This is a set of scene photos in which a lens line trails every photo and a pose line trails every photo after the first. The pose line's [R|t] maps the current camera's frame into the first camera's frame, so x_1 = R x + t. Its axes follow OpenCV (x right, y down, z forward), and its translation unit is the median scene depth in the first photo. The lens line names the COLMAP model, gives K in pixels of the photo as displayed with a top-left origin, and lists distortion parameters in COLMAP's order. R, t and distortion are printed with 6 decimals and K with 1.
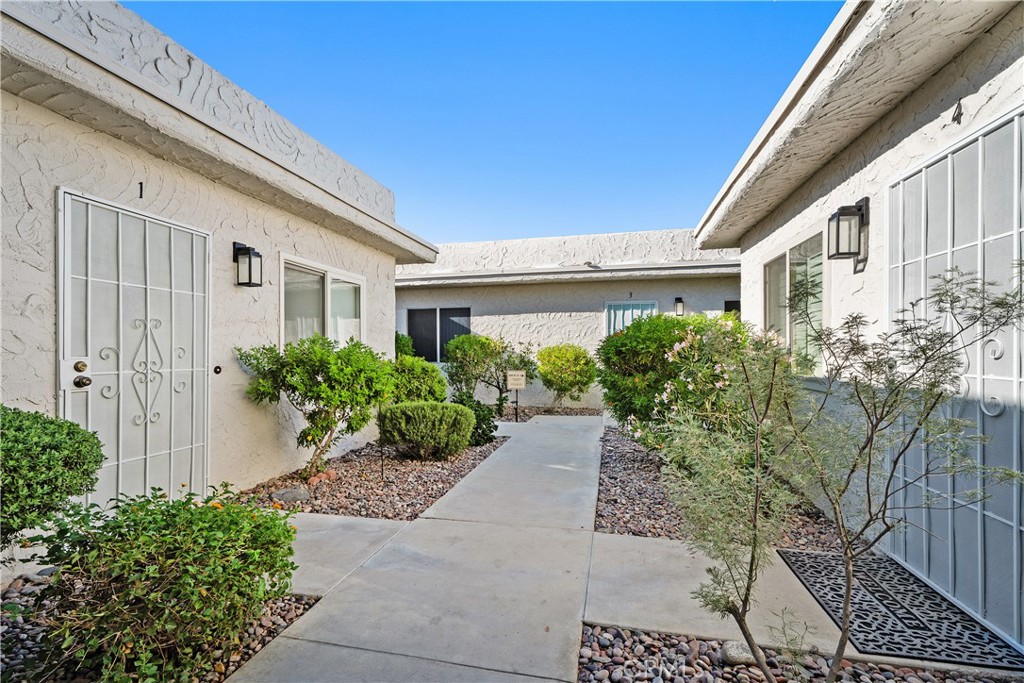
lens RADIAL K [[459.0, 0, 508.2], [0, 459.0, 343.9], [0, 0, 1]] dist [-0.000375, 0.000250]
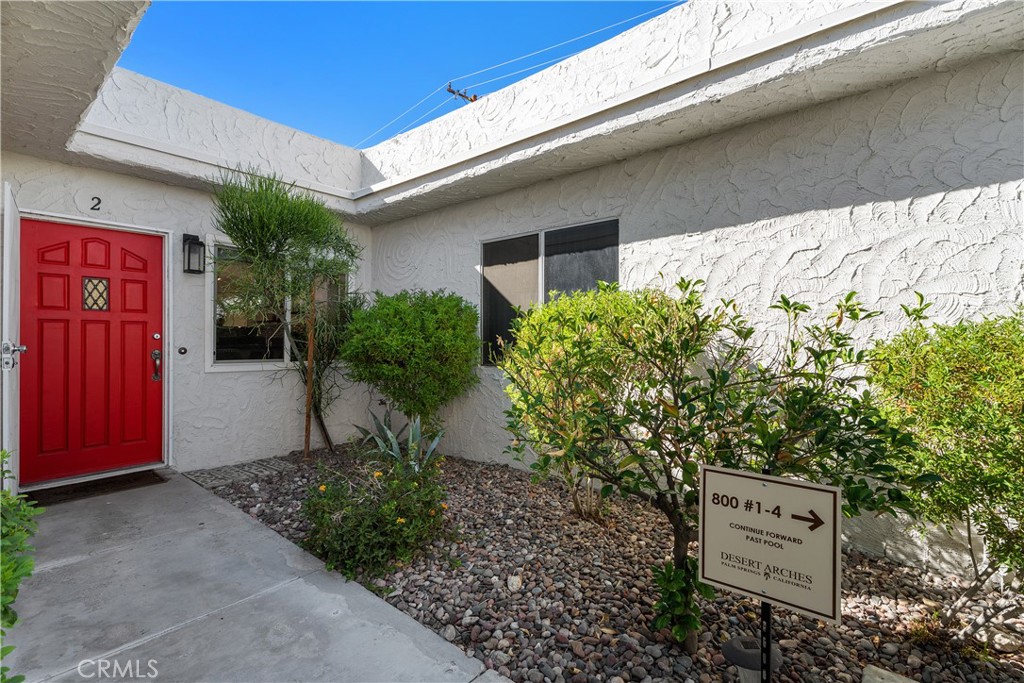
lens RADIAL K [[458.7, 0, 511.0], [0, 458.7, 334.5], [0, 0, 1]] dist [0.002206, 0.000059]
pose [[0.886335, 0.005592, -0.463012, 0.010406], [-0.003777, 0.999981, 0.004847, 0.009410], [0.463030, -0.002547, 0.886339, 0.661310]]
